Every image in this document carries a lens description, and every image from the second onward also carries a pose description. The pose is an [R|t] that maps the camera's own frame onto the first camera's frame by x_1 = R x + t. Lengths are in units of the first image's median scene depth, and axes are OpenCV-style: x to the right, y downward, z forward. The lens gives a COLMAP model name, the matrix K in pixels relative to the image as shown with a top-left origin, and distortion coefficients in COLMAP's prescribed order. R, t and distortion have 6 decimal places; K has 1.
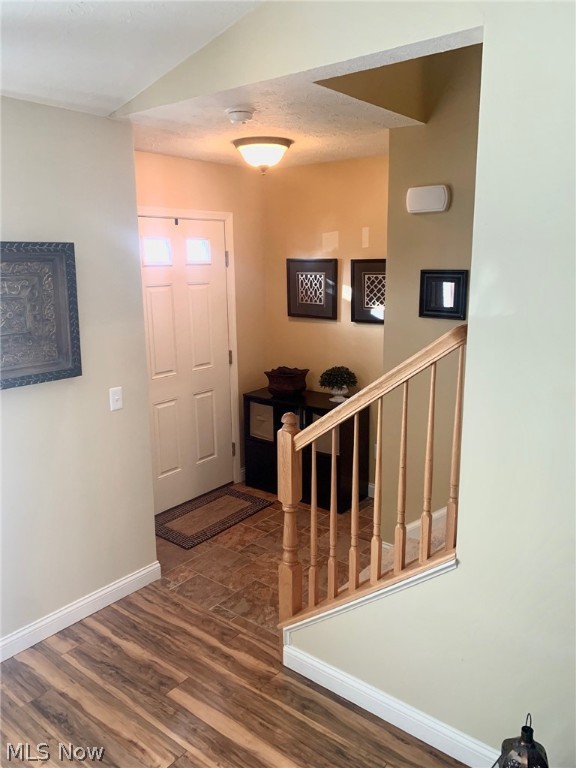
lens RADIAL K [[587.2, 0, 288.8], [0, 587.2, 380.8], [0, 0, 1]] dist [-0.005591, -0.005439]
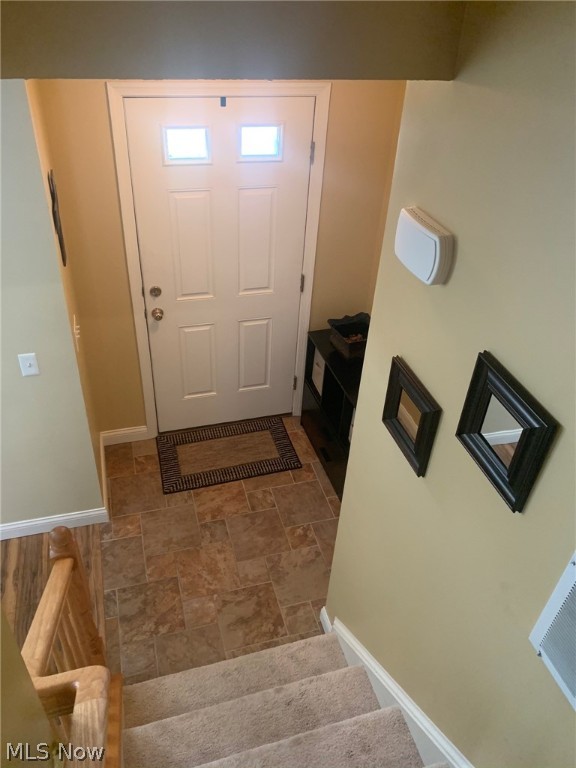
lens RADIAL K [[587.2, 0, 290.3], [0, 587.2, 384.6], [0, 0, 1]] dist [-0.005591, -0.005439]
pose [[0.825520, 0.387096, -0.410699, 0.293719], [-0.188670, 0.875126, 0.445599, -0.302918], [0.531903, -0.290364, 0.795467, 0.387597]]
